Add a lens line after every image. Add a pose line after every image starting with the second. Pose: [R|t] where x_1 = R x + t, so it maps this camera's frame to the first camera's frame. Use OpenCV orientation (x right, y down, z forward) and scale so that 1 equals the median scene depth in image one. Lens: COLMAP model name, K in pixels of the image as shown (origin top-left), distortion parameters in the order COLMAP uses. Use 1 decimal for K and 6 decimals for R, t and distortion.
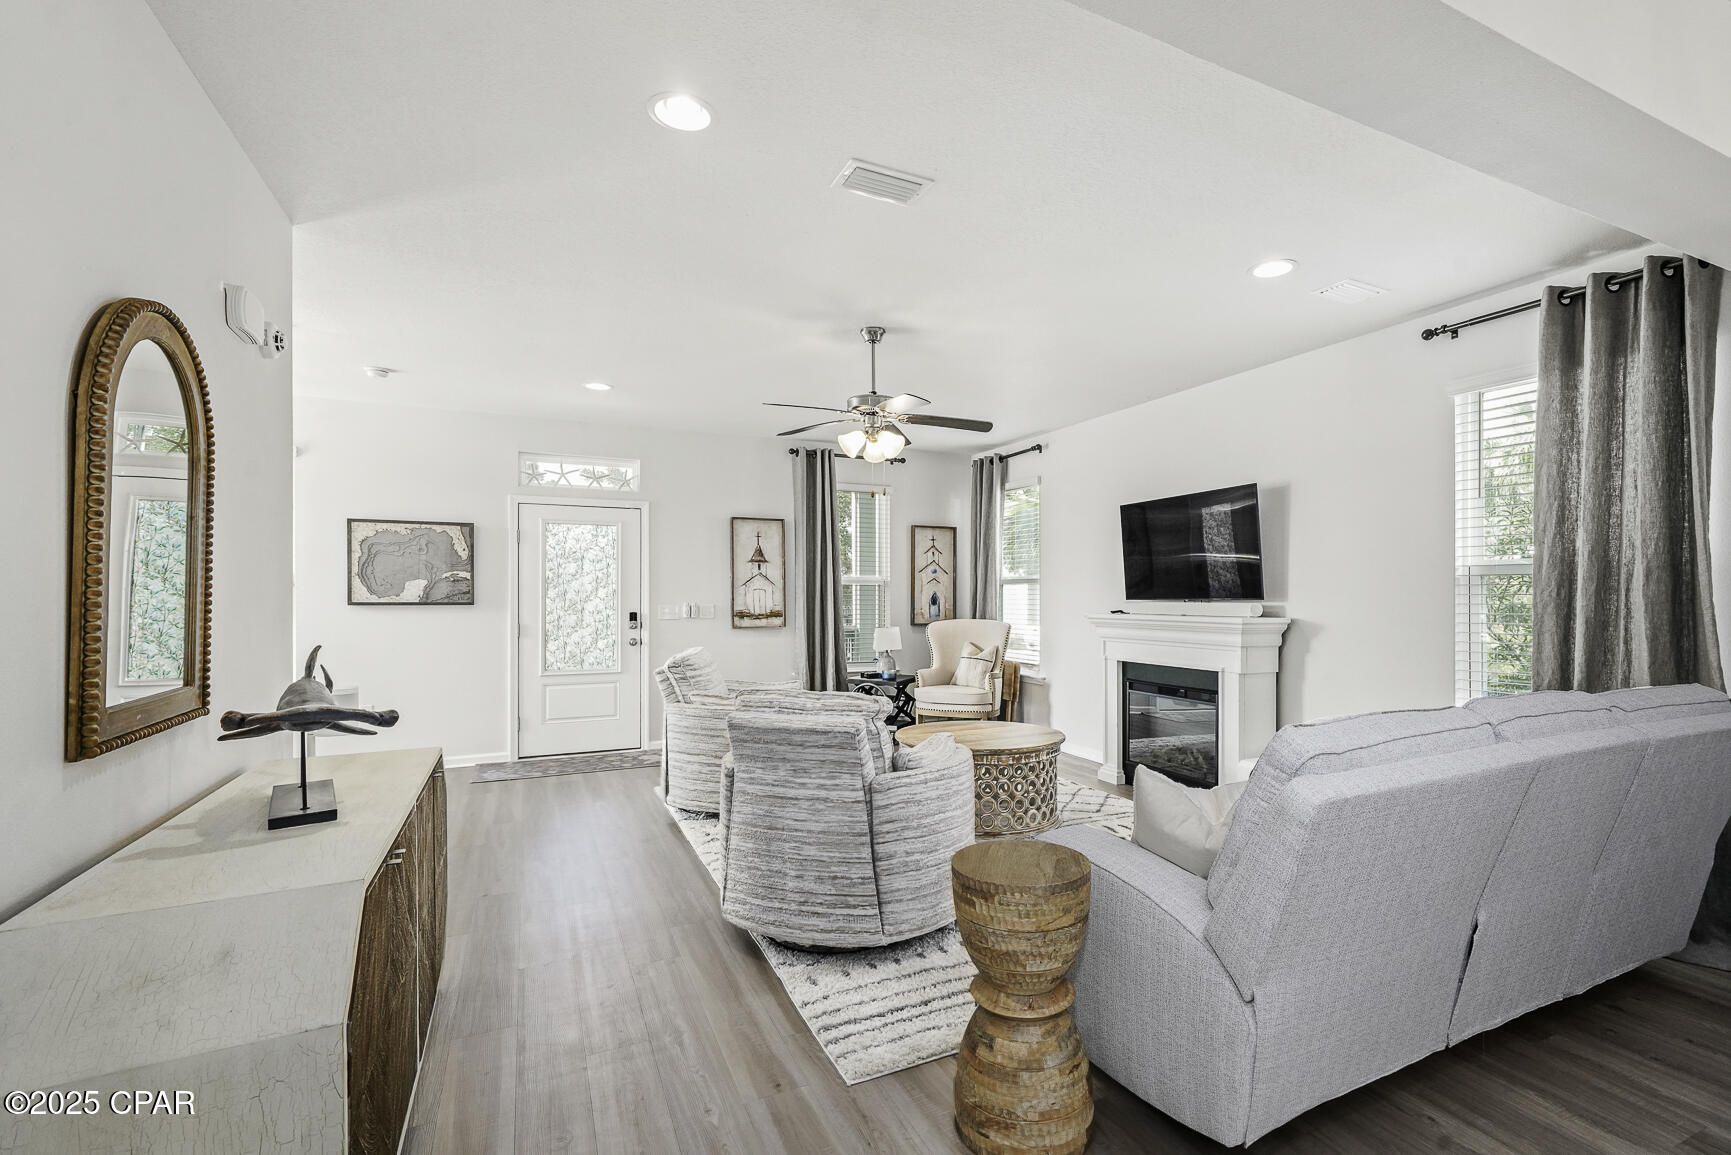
lens RADIAL K [[769.8, 0, 932.0], [0, 769.8, 595.3], [0, 0, 1]] dist [0.000405, 0.001056]
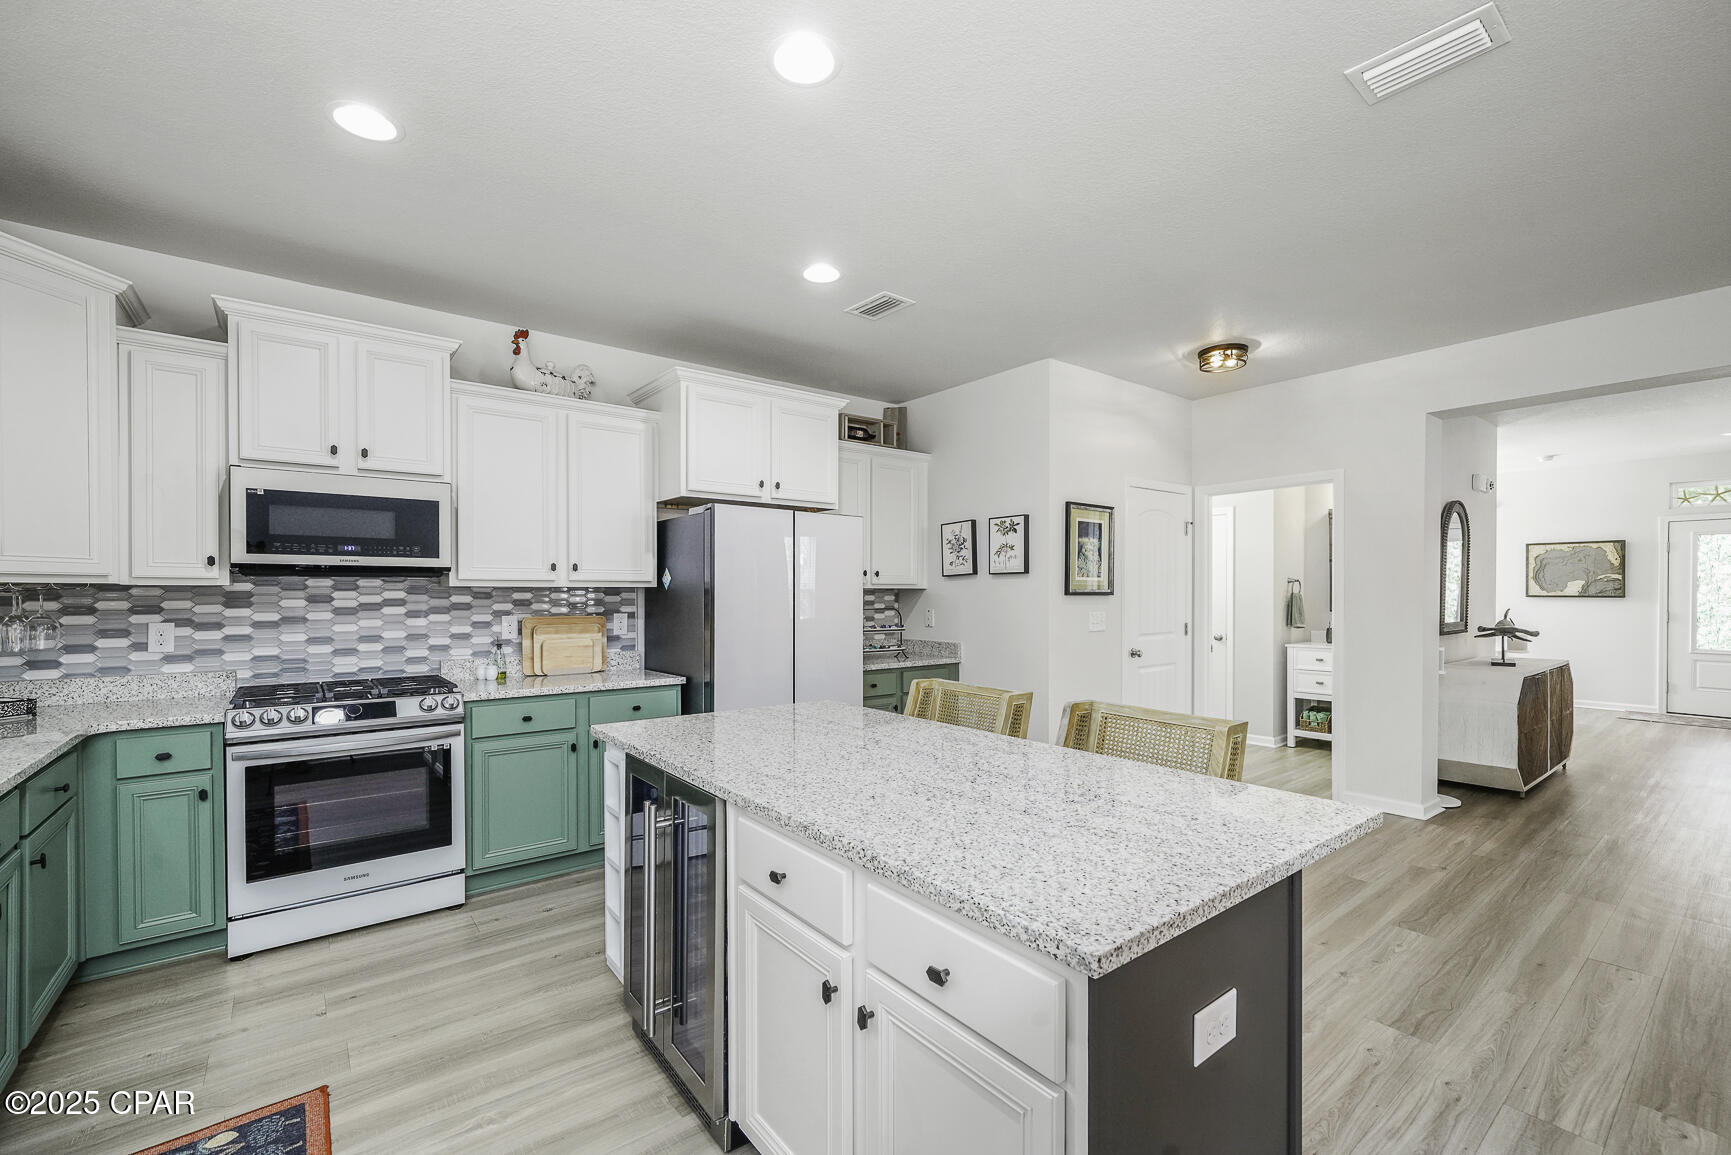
lens RADIAL K [[684.2, 0, 849.2], [0, 684.2, 595.1], [0, 0, 1]] dist [-0.008470, 0.001156]
pose [[0.132073, 0.006768, -0.991217, 0.565392], [-0.000873, 0.999977, 0.006711, 0.000873], [0.991240, -0.000021, 0.132076, -0.722188]]
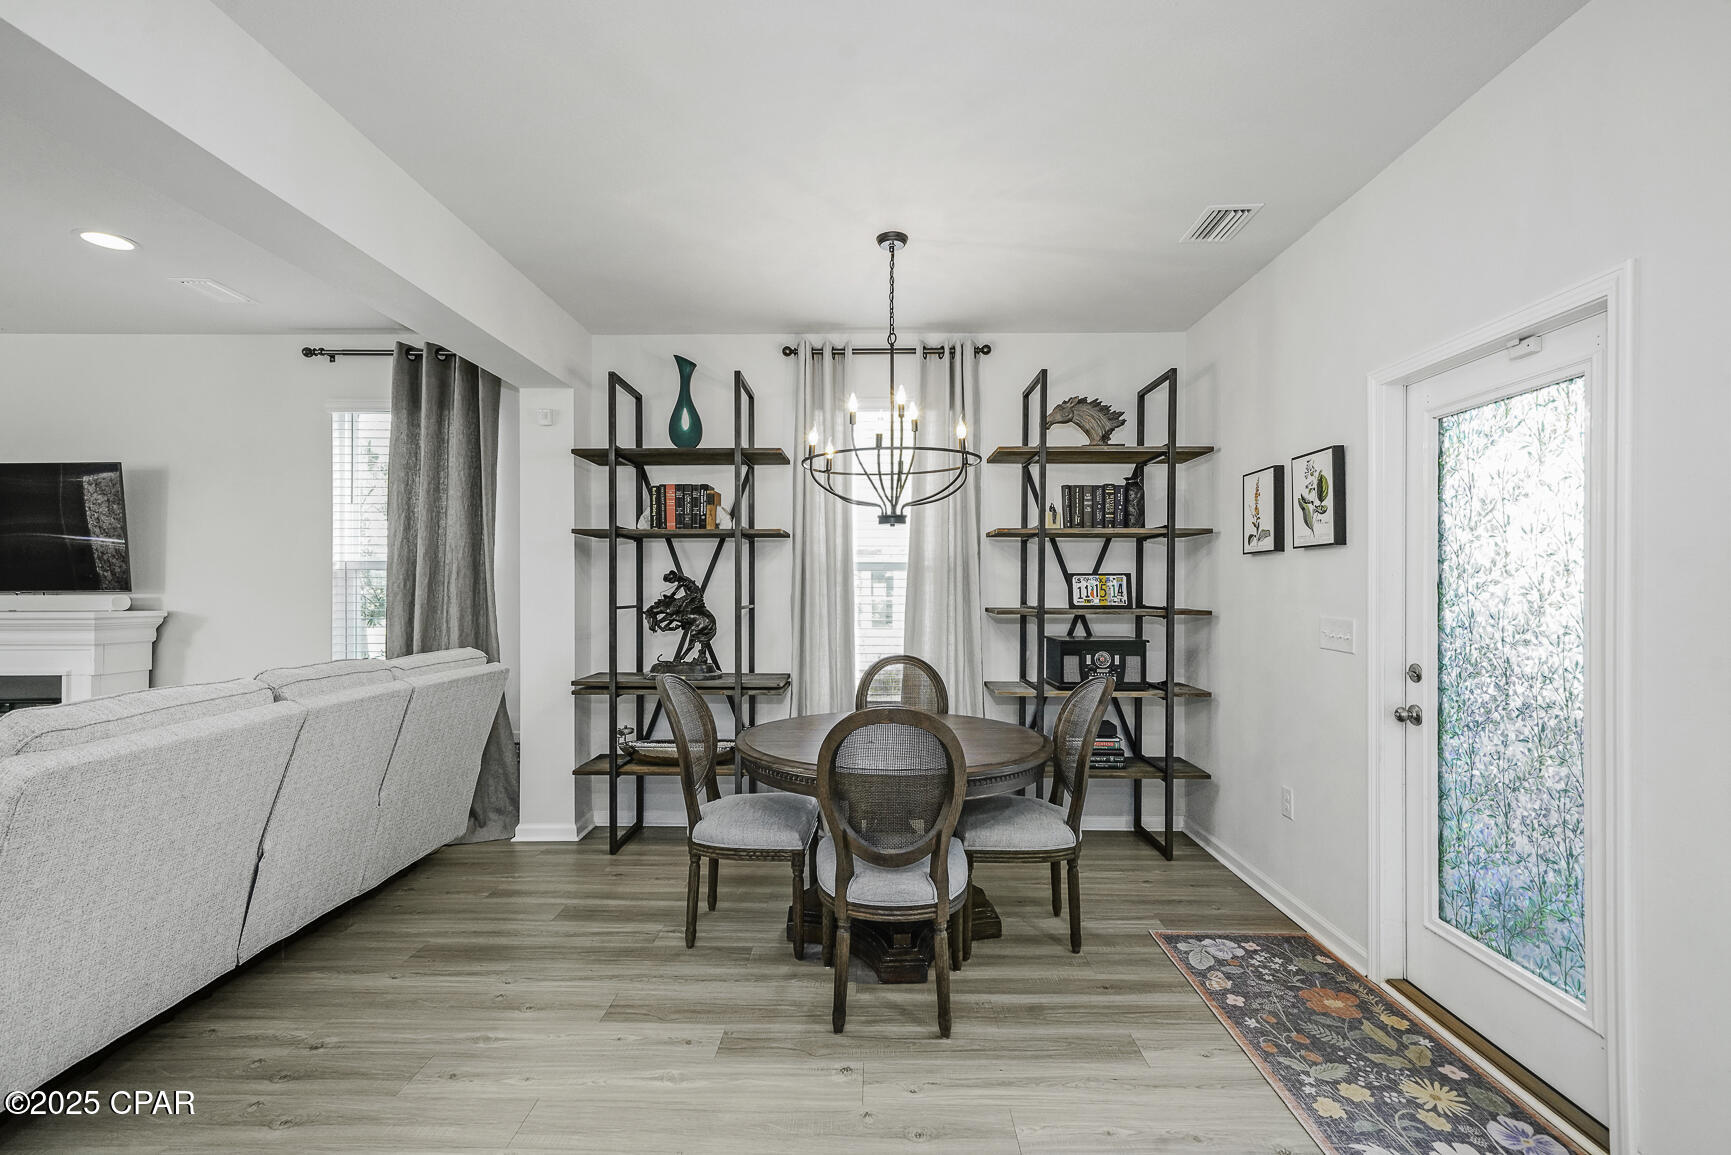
lens RADIAL K [[770.9, 0, 853.1], [0, 770.9, 583.9], [0, 0, 1]] dist [0.001475, 0.001309]
pose [[0.469787, 0.004450, 0.882769, 0.026911], [0.000238, 0.999987, -0.005168, 0.001496], [-0.882780, 0.002638, 0.469779, -0.183778]]
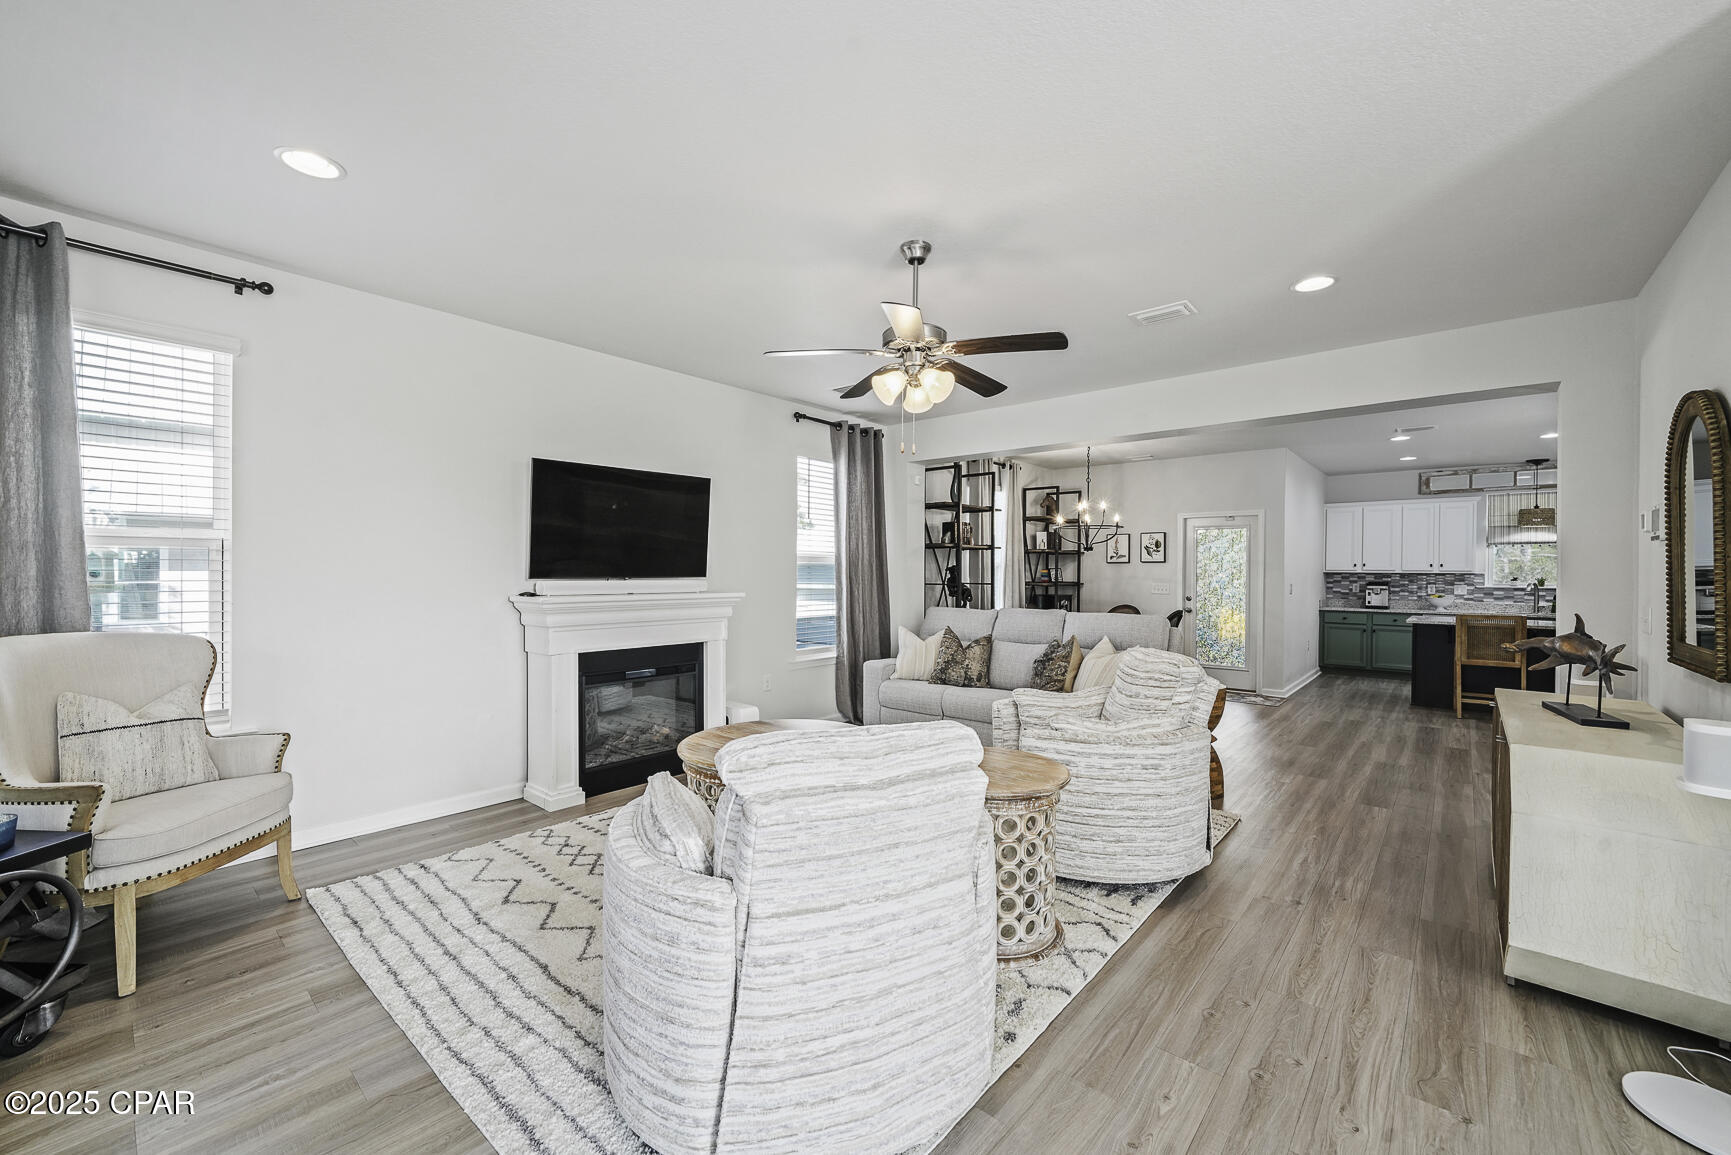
lens RADIAL K [[684.2, 0, 860.9], [0, 684.2, 577.6], [0, 0, 1]] dist [-0.008470, 0.001156]
pose [[-0.356318, -0.009894, 0.934312, -0.653899], [-0.004600, 0.999950, 0.008834, -0.004012], [-0.934353, -0.001150, -0.356346, 1.179361]]
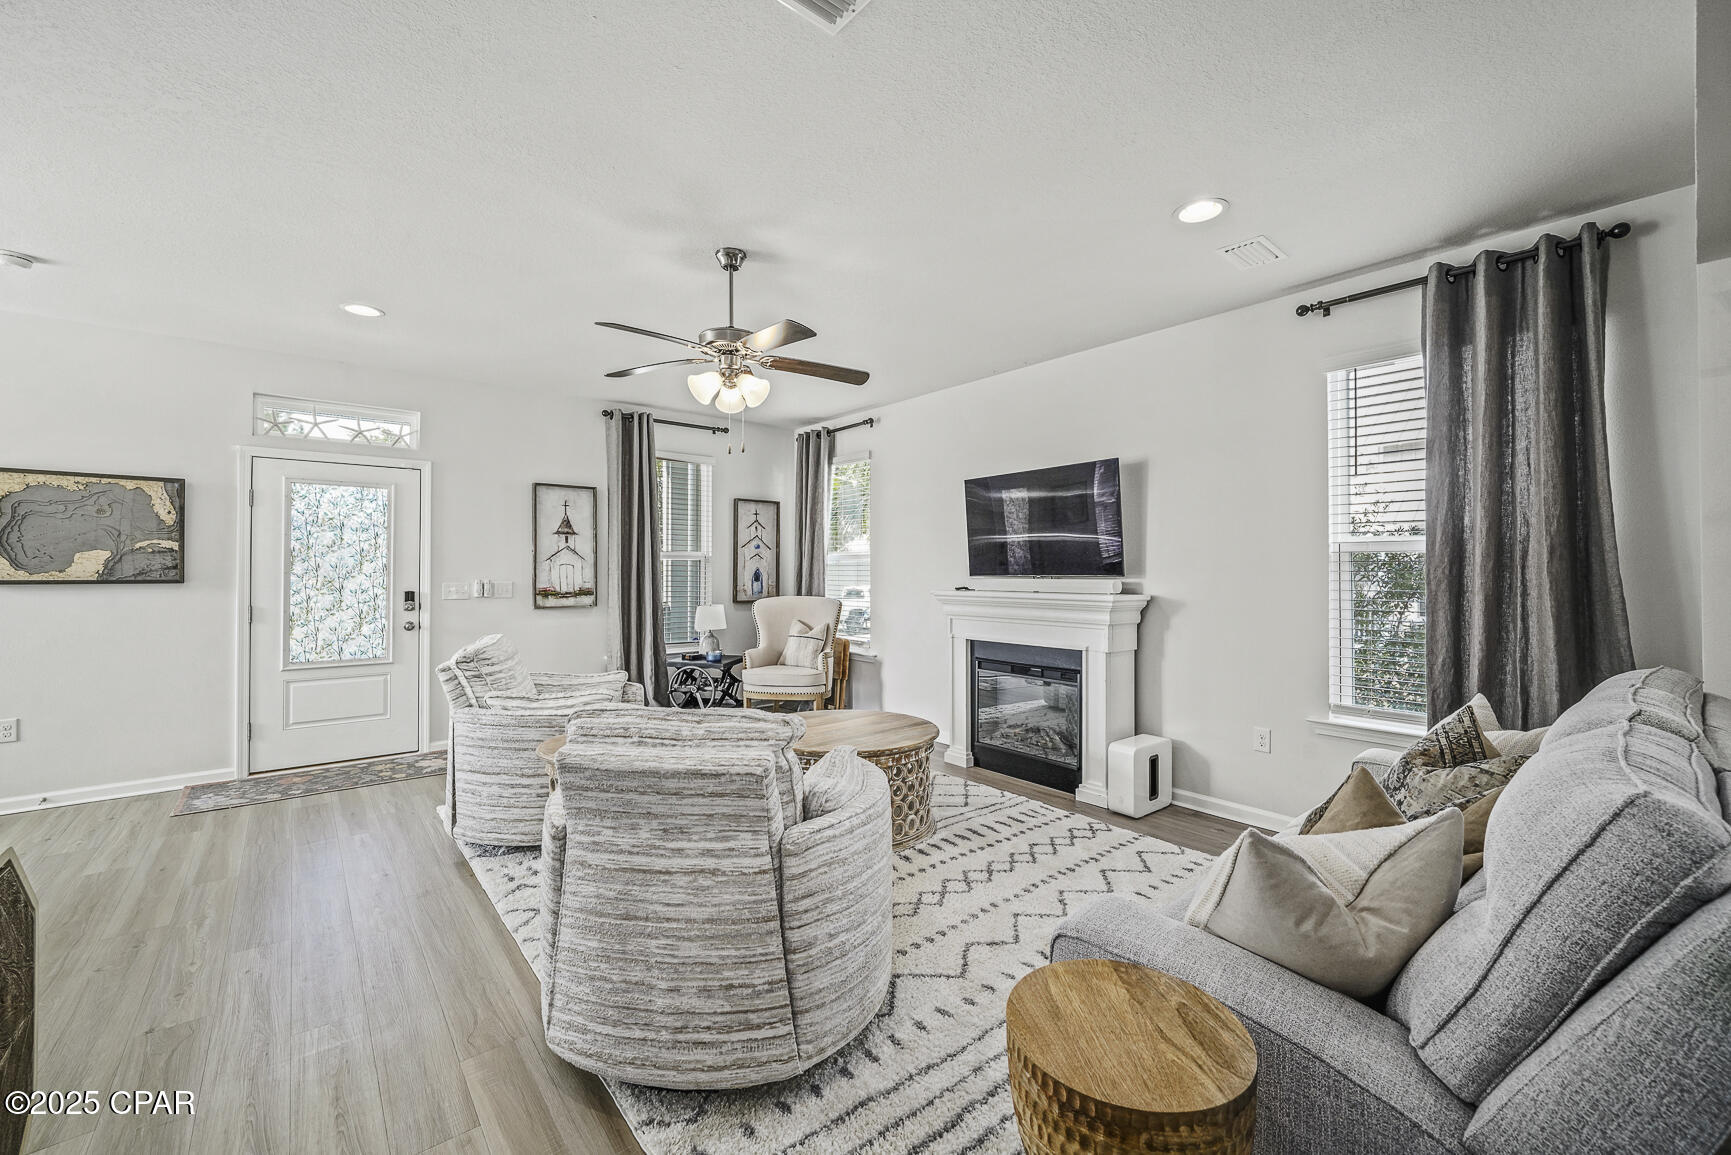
lens RADIAL K [[684.2, 0, 866.0], [0, 684.2, 565.0], [0, 0, 1]] dist [-0.008470, 0.001156]
pose [[0.977067, 0.002960, 0.212913, -0.079890], [-0.001043, 0.999958, -0.009117, -0.000499], [-0.212931, 0.008686, 0.977029, 0.221859]]
